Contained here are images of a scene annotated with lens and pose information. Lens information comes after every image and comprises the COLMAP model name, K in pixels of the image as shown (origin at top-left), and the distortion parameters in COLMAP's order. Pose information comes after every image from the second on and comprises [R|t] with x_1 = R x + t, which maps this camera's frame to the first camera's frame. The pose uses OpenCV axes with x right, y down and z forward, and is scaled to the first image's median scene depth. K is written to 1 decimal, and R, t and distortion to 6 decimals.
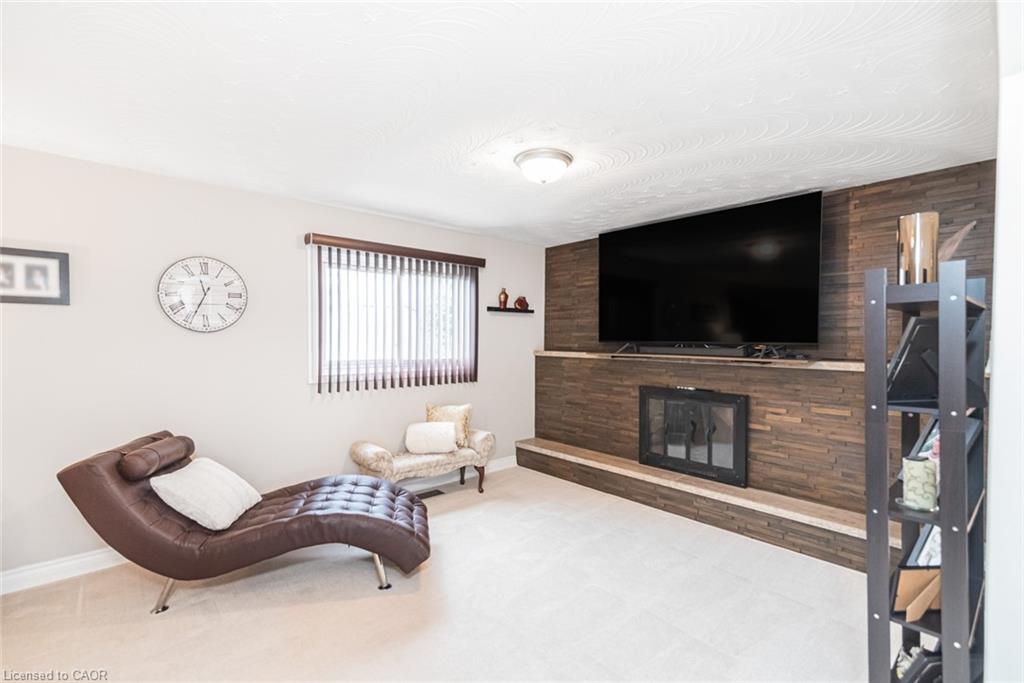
lens RADIAL K [[469.8, 0, 512.0], [0, 469.8, 341.5], [0, 0, 1]] dist [0.020694, 0.000055]
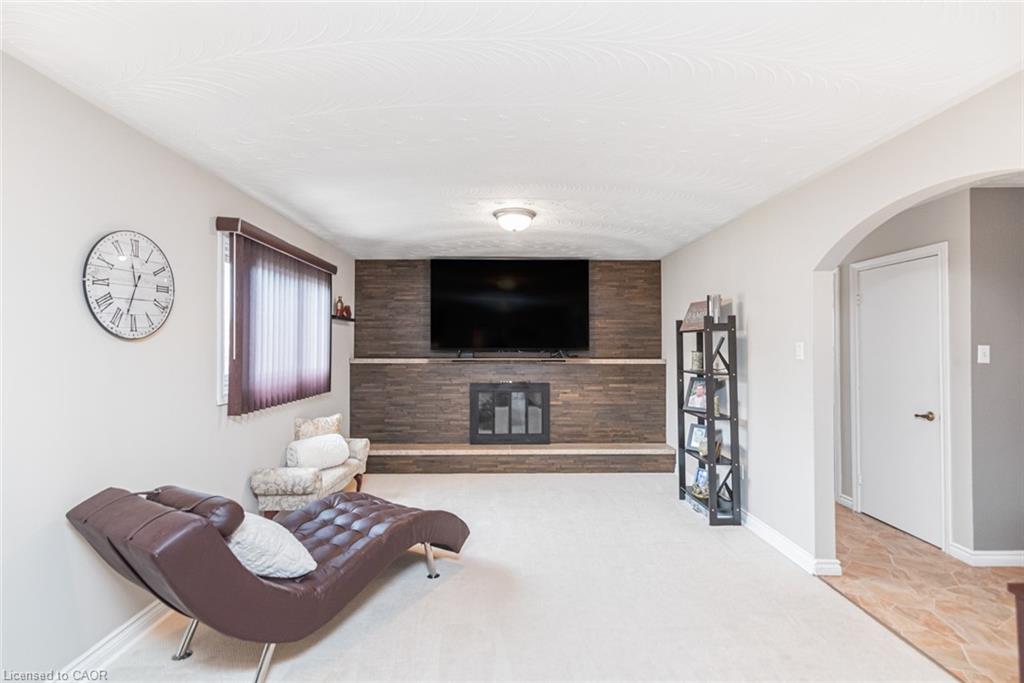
lens RADIAL K [[464.3, 0, 503.7], [0, 464.3, 339.8], [0, 0, 1]] dist [0.001926, -0.000132]
pose [[0.651683, 0.006105, 0.758467, -0.724396], [0.009138, 0.999832, -0.015900, -0.003094], [-0.758437, 0.017292, 0.651517, 0.130723]]
